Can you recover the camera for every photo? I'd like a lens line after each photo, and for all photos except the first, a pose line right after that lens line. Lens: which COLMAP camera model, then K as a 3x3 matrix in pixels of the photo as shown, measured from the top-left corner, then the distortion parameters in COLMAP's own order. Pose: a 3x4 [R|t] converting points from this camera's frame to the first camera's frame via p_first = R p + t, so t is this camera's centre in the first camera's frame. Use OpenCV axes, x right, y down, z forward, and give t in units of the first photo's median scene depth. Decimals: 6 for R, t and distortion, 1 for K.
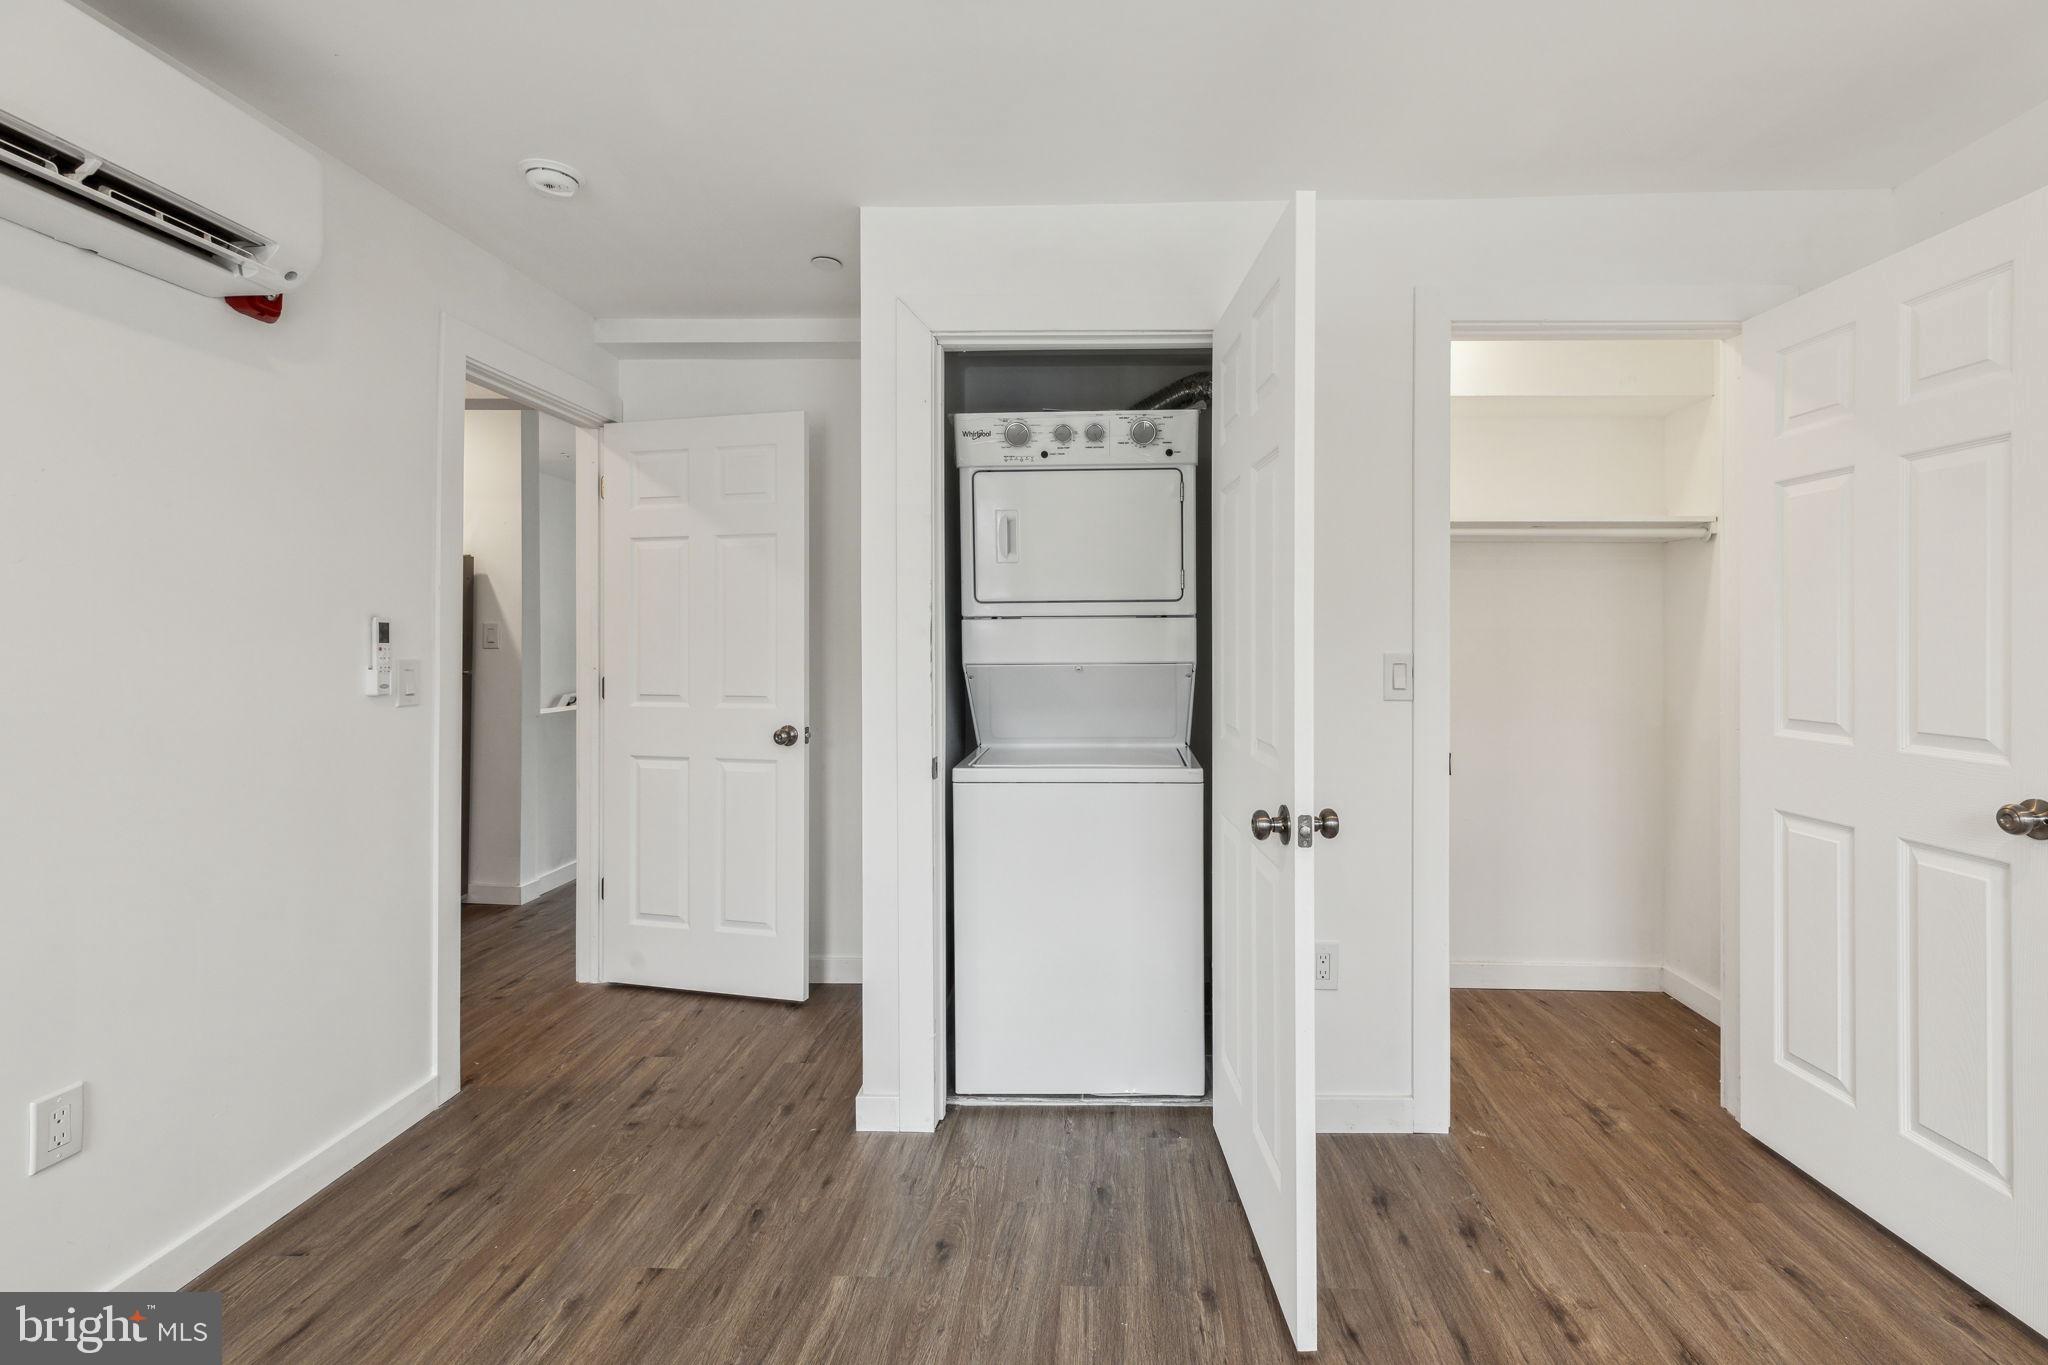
lens RADIAL K [[932.5, 0, 1084.0], [0, 932.5, 644.8], [0, 0, 1]] dist [0.003601, 0.000646]
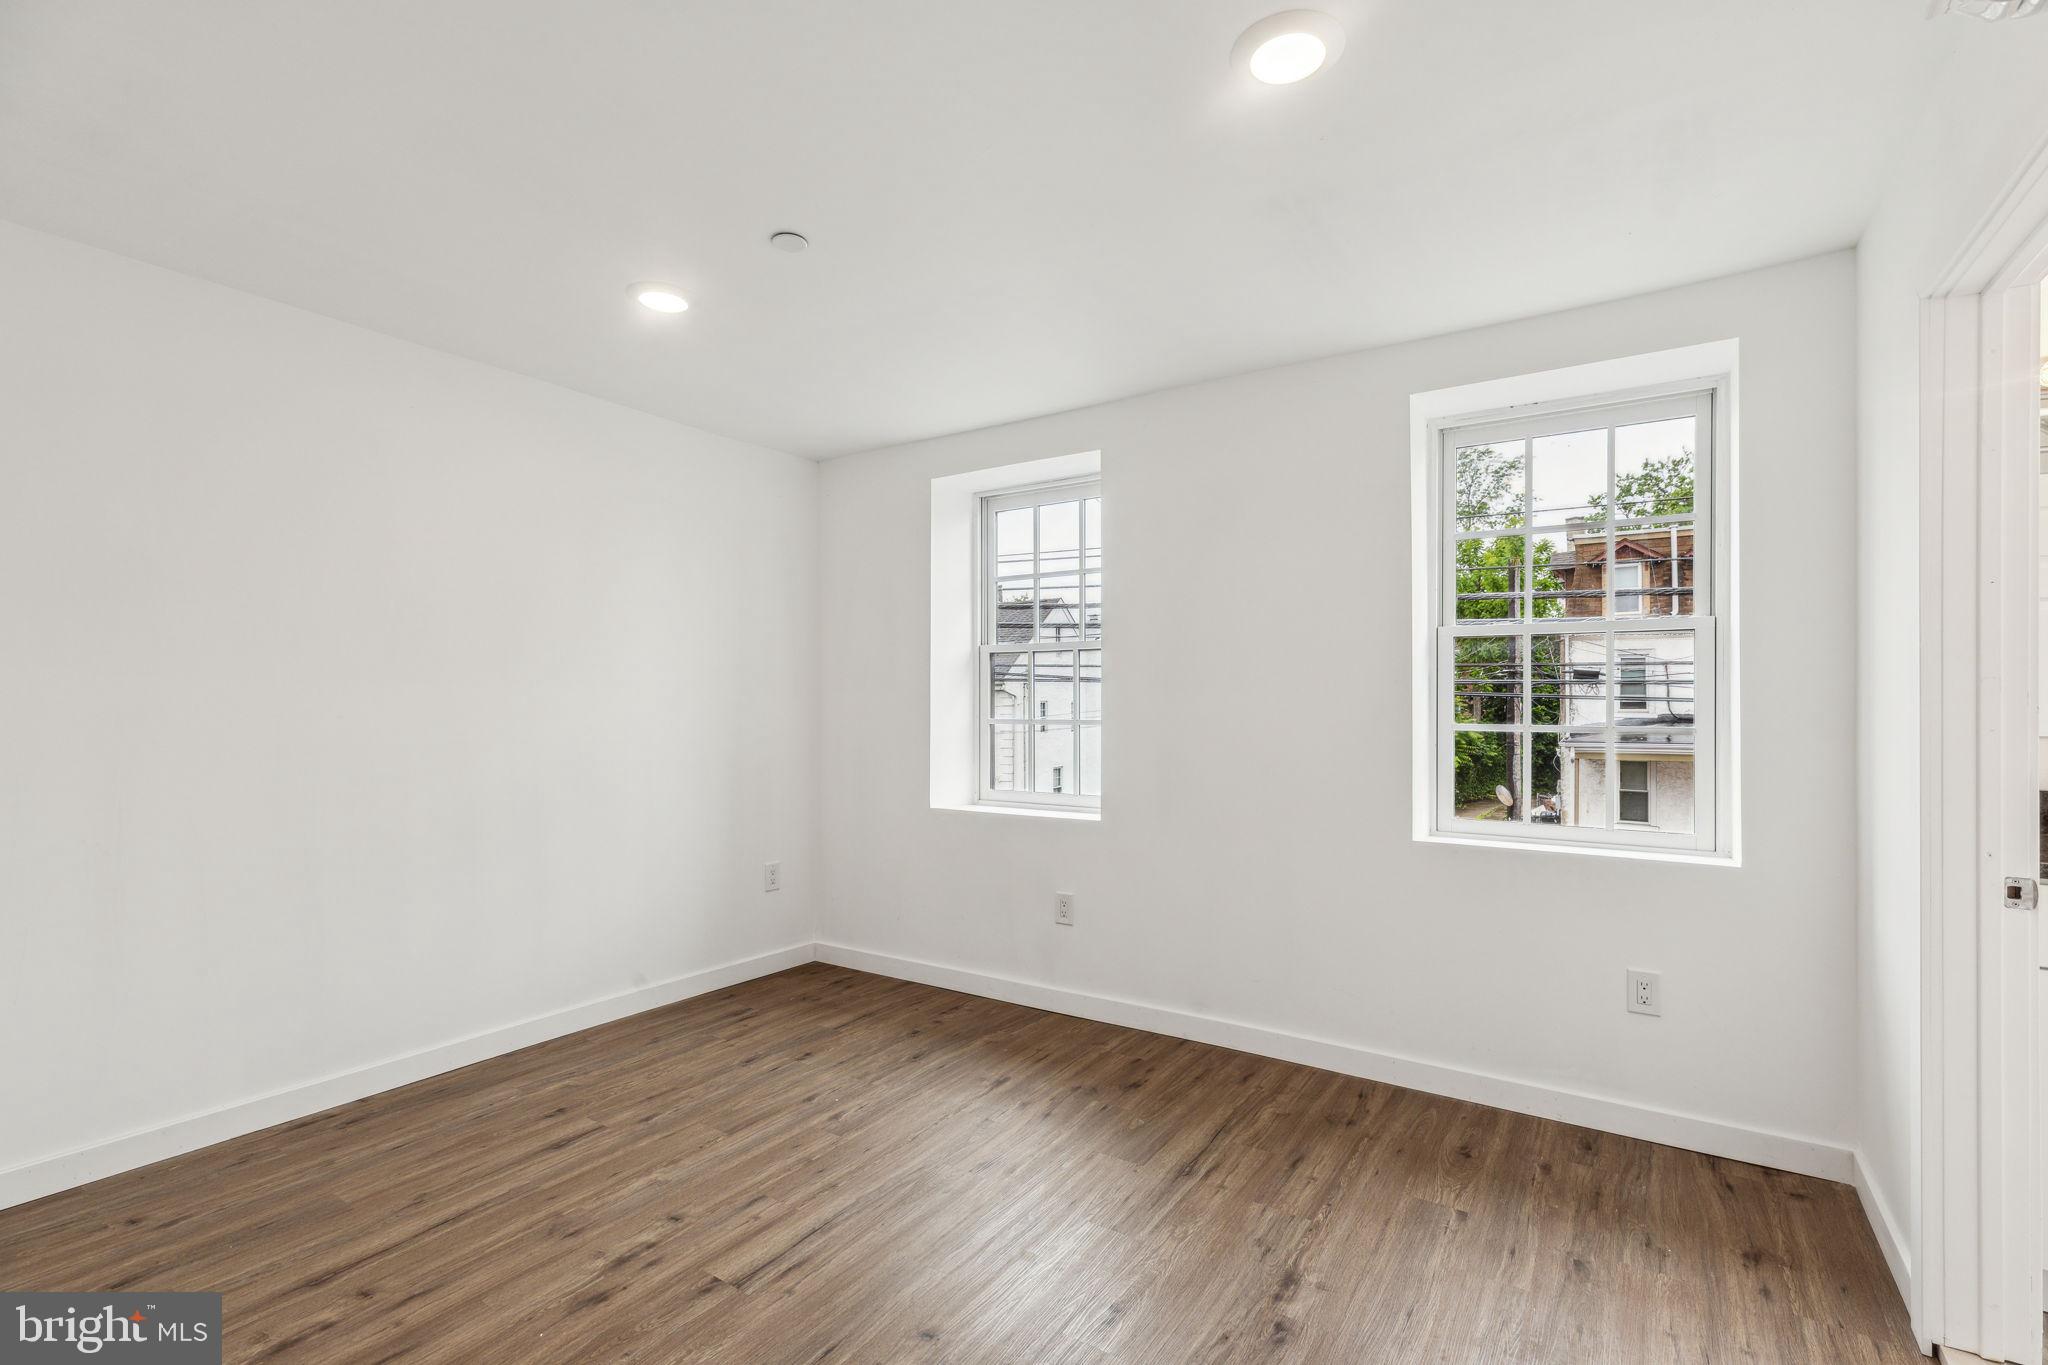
lens RADIAL K [[912.6, 0, 1037.3], [0, 912.6, 687.3], [0, 0, 1]] dist [0.001739, 0.000392]
pose [[-0.851428, 0.004737, 0.524451, -0.623491], [0.001795, 0.999980, -0.006118, -0.002980], [-0.524469, -0.004268, -0.851419, 1.217082]]
